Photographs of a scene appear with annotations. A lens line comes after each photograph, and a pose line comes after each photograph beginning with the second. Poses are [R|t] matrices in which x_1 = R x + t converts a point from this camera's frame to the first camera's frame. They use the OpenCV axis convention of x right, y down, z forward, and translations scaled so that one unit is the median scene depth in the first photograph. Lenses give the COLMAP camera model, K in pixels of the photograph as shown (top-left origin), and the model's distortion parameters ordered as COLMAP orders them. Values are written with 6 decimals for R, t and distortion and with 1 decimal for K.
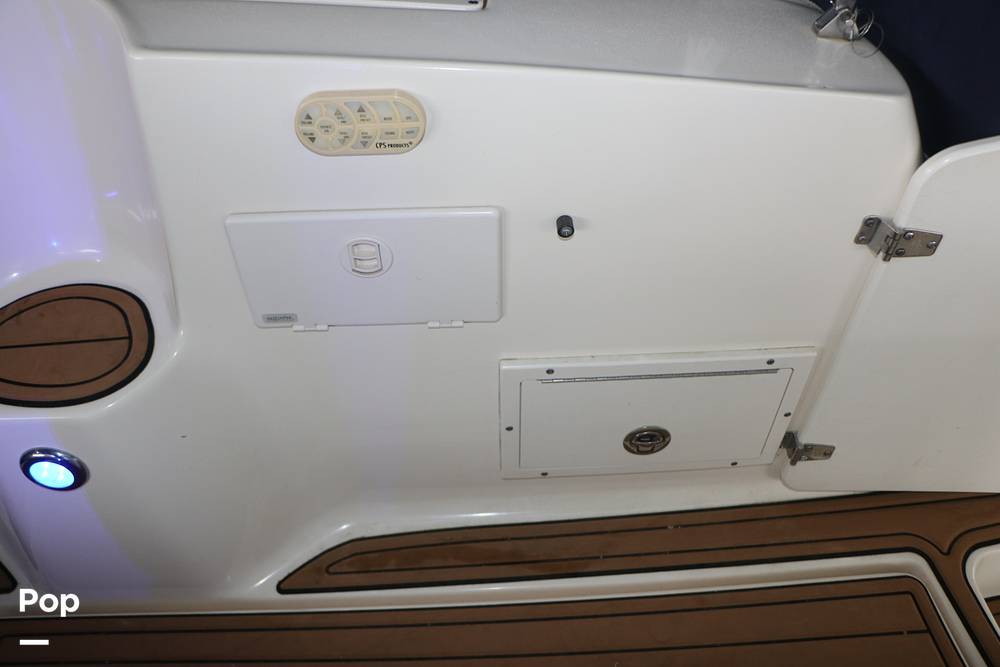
lens RADIAL K [[824.1, 0, 498.6], [0, 824.1, 326.2], [0, 0, 1]] dist [-0.191383, 0.151941]
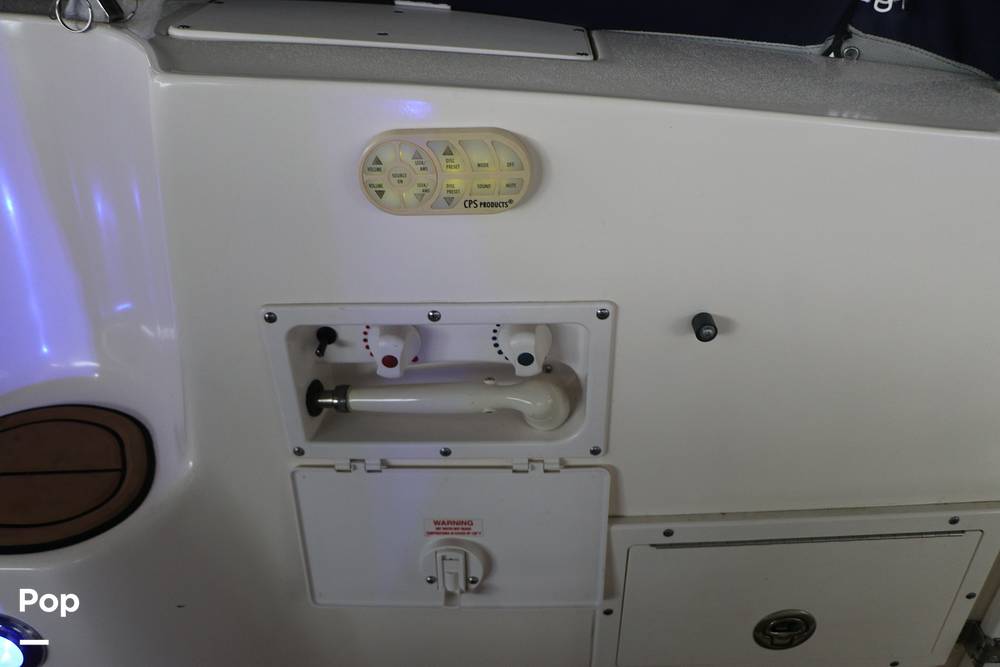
lens RADIAL K [[824.1, 0, 495.0], [0, 824.1, 329.0], [0, 0, 1]] dist [-0.191383, 0.151941]
pose [[0.998942, 0.012001, -0.044384, -0.087395], [-0.022244, 0.970991, -0.238079, 0.070030], [0.040240, 0.238815, 0.970231, 0.293405]]
